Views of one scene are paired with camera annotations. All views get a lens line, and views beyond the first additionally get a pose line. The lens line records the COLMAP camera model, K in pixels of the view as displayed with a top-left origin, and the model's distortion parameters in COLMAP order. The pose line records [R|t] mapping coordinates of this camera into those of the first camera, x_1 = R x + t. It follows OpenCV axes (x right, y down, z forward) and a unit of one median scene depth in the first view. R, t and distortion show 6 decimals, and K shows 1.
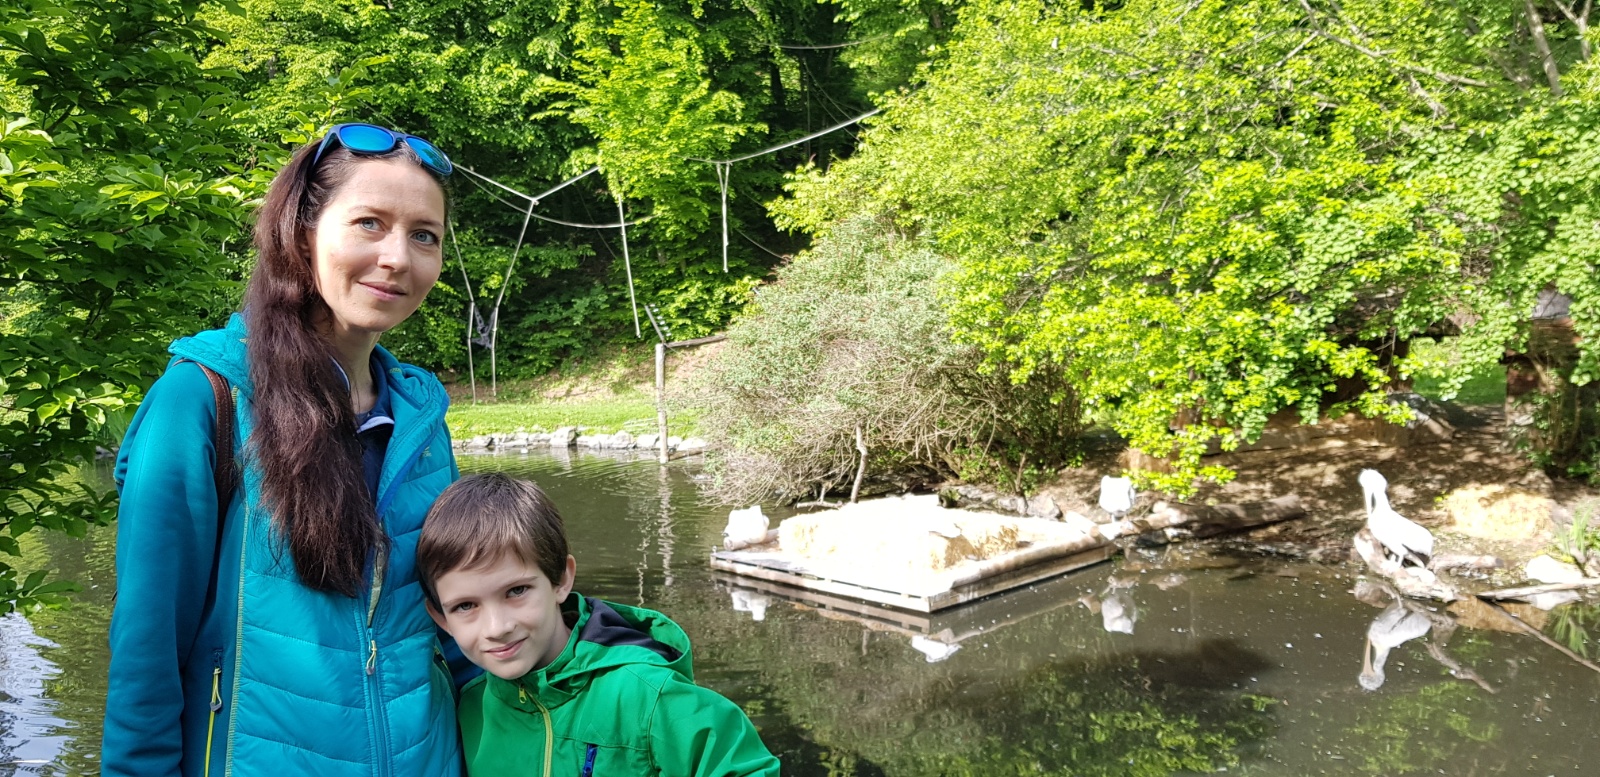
lens RADIAL K [[1262.5, 0, 802.1], [0, 1262.5, 385.4], [0, 0, 1]] dist [0.048231, -0.076465]
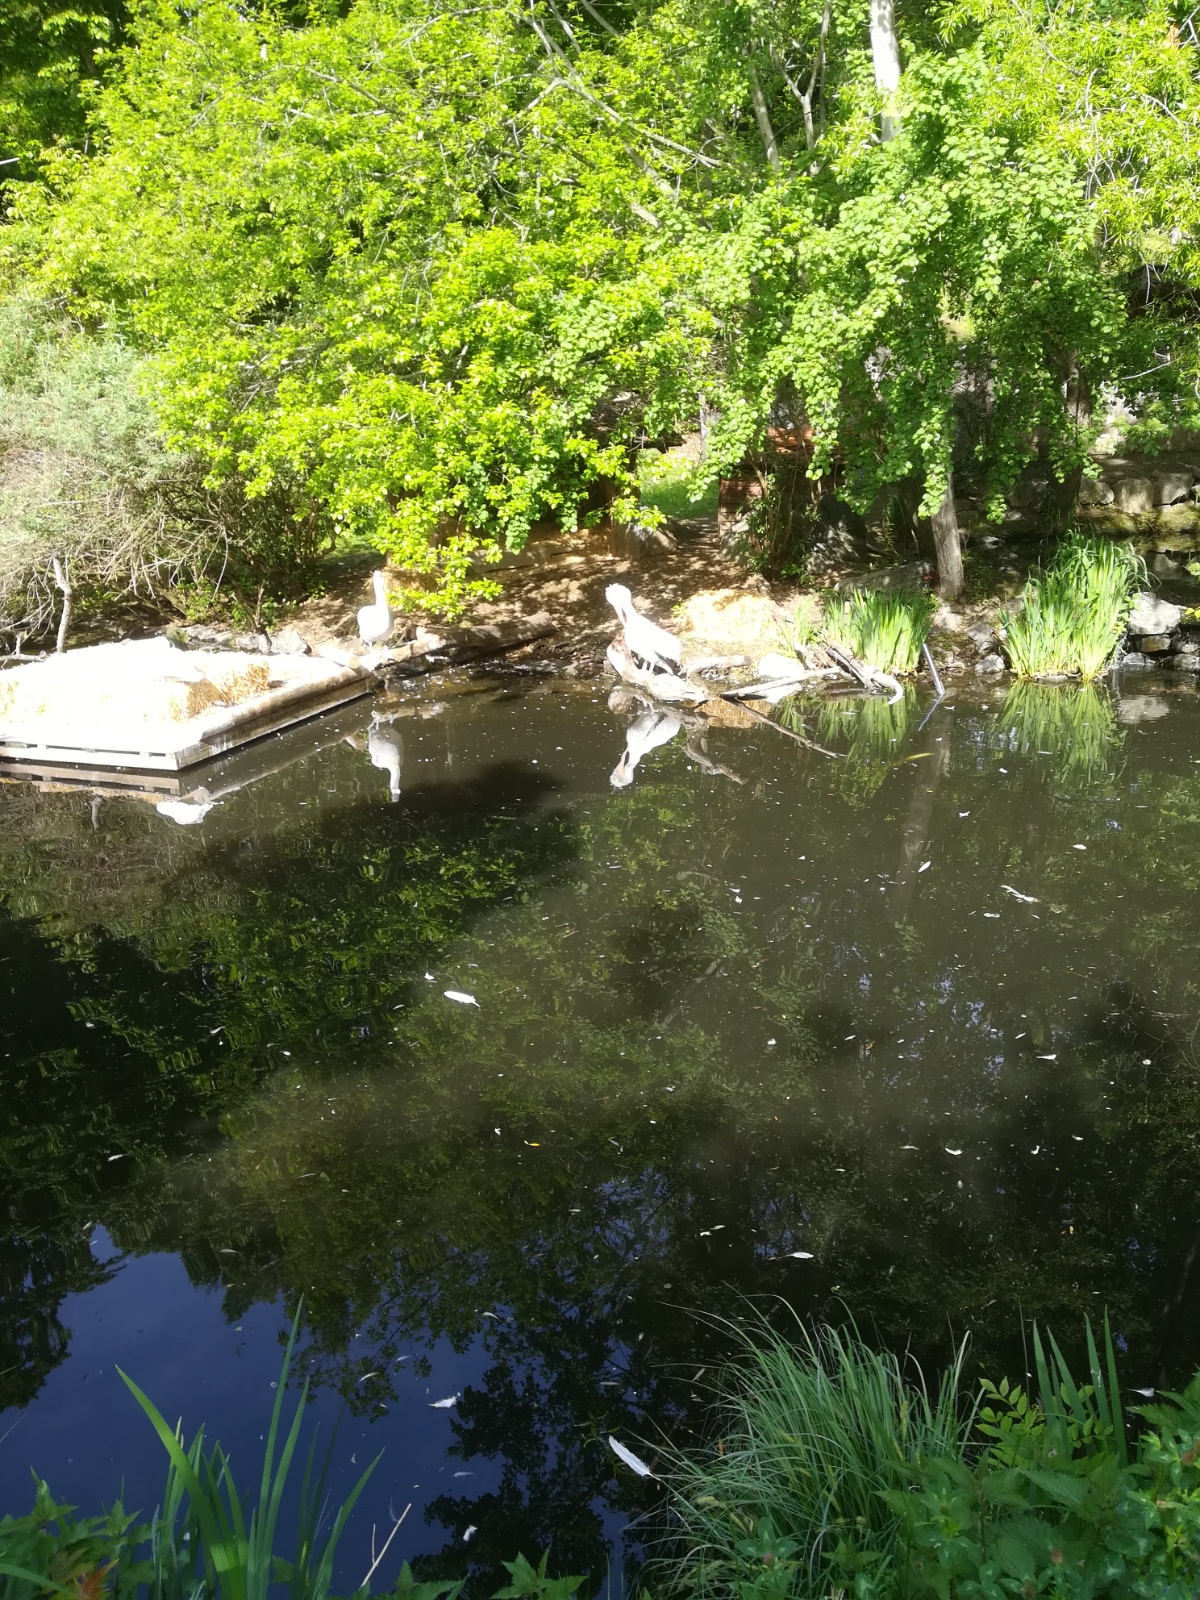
lens RADIAL K [[1259.6, 0, 596.6], [0, 1259.6, 812.1], [0, 0, 1]] dist [0.036707, -0.055893]
pose [[0.899228, -0.125235, 0.419171, -0.005689], [0.030713, 0.973858, 0.225071, 0.022015], [-0.436400, -0.189516, 0.879567, 0.112981]]
